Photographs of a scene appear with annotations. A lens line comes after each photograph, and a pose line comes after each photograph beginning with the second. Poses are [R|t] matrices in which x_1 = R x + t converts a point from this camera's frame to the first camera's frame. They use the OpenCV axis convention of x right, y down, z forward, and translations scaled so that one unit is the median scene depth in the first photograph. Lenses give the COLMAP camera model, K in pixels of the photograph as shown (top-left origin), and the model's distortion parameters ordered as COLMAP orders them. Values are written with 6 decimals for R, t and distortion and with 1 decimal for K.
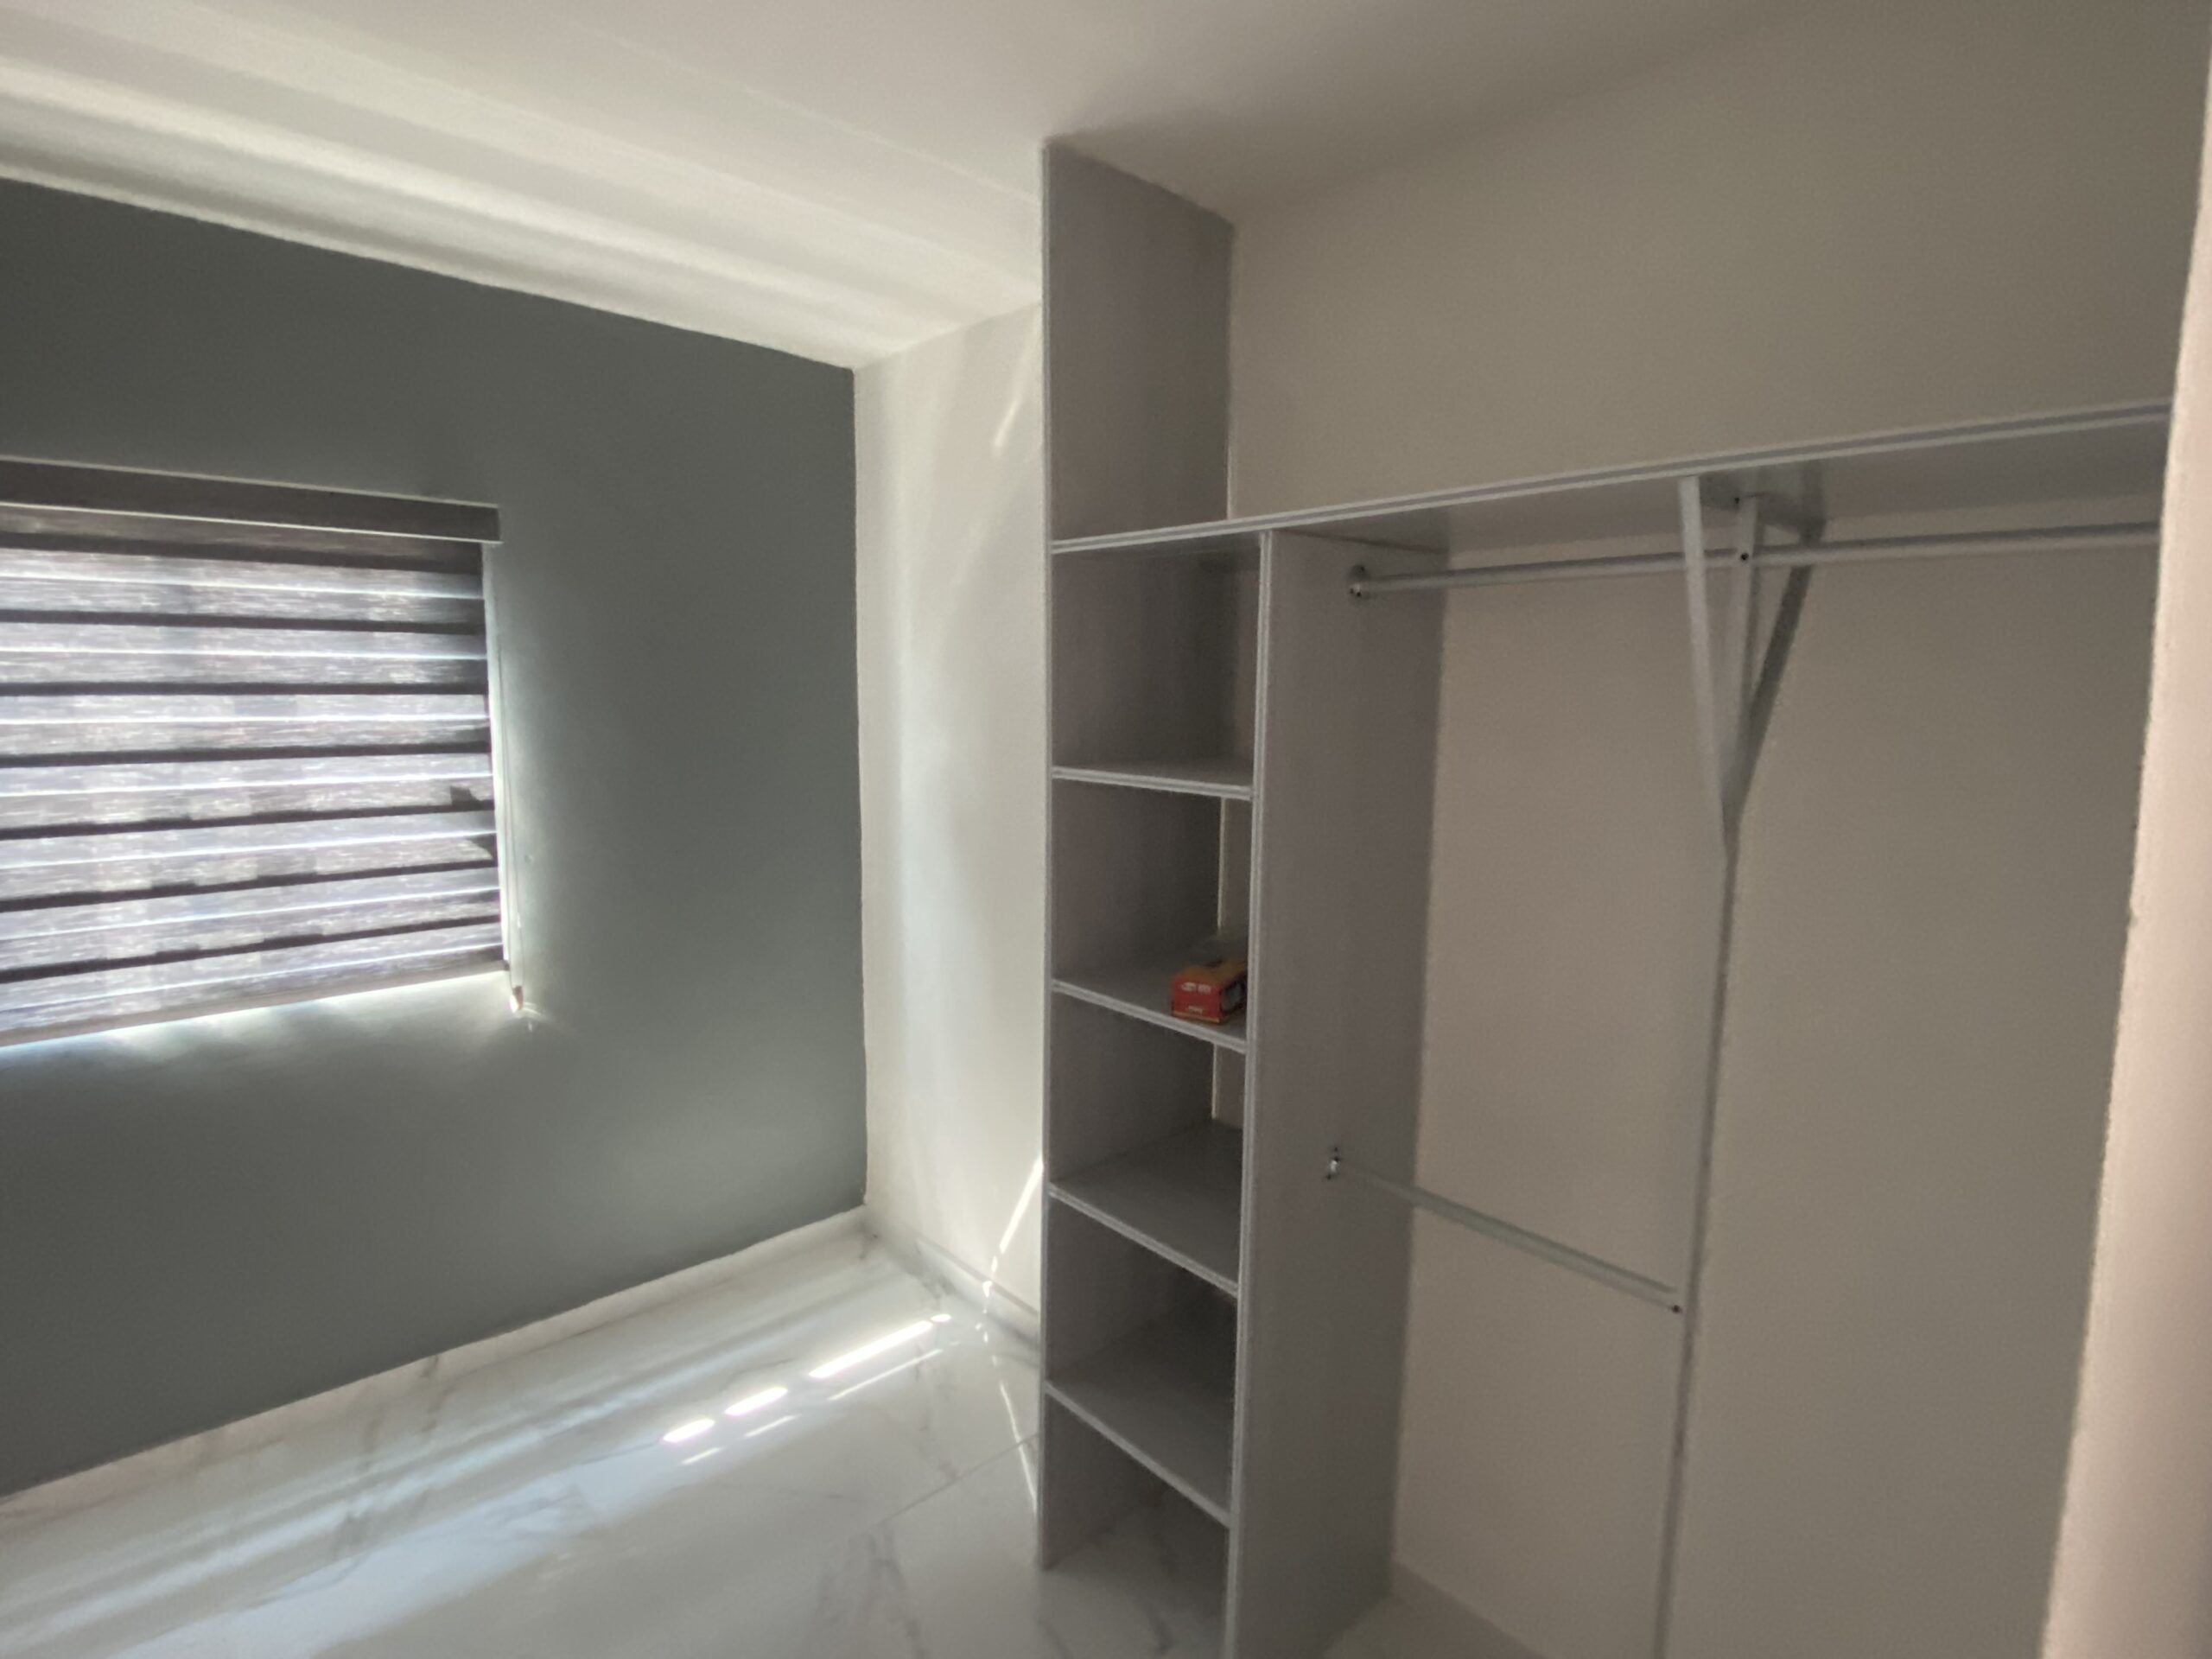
lens RADIAL K [[1171.8, 0, 1094.8], [0, 1171.8, 833.7], [0, 0, 1]] dist [-0.007510, -0.002498]
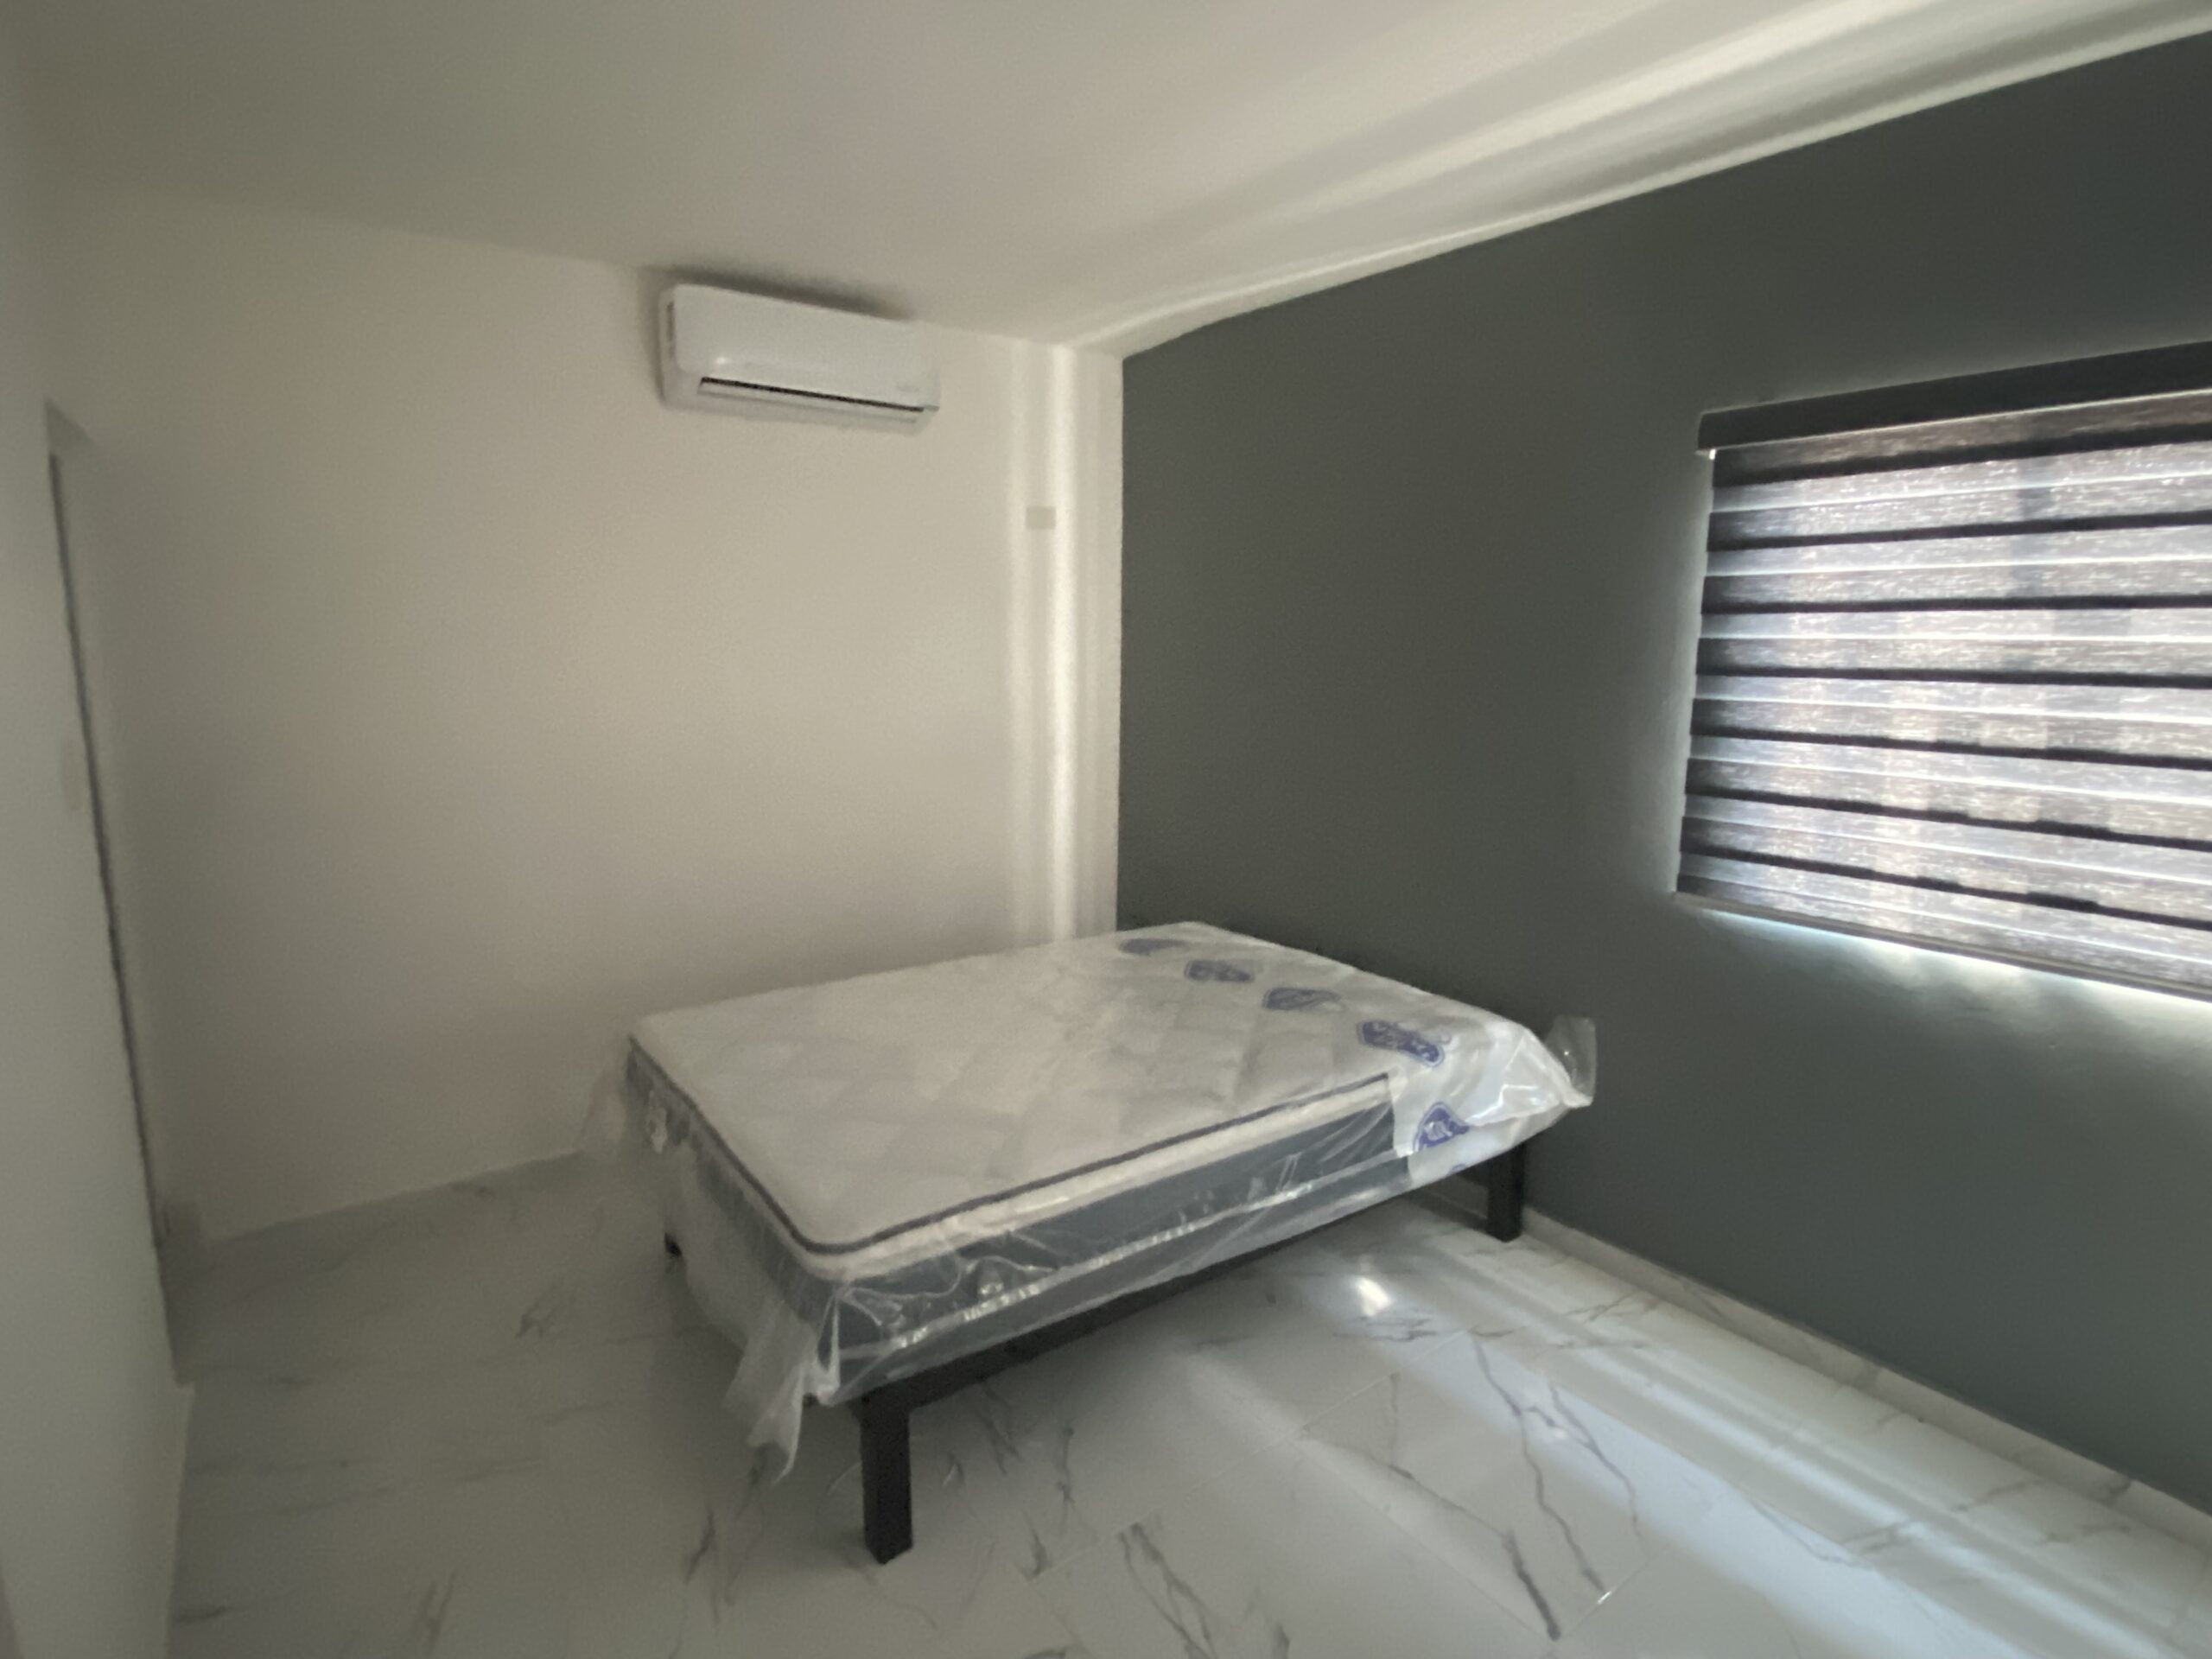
lens RADIAL K [[1171.8, 0, 1093.7], [0, 1171.8, 822.8], [0, 0, 1]] dist [-0.007510, -0.002498]
pose [[-0.119490, 0.155555, -0.980574, 0.228549], [-0.122700, 0.977765, 0.170062, -0.022926], [0.985224, 0.140637, -0.097747, 0.397997]]
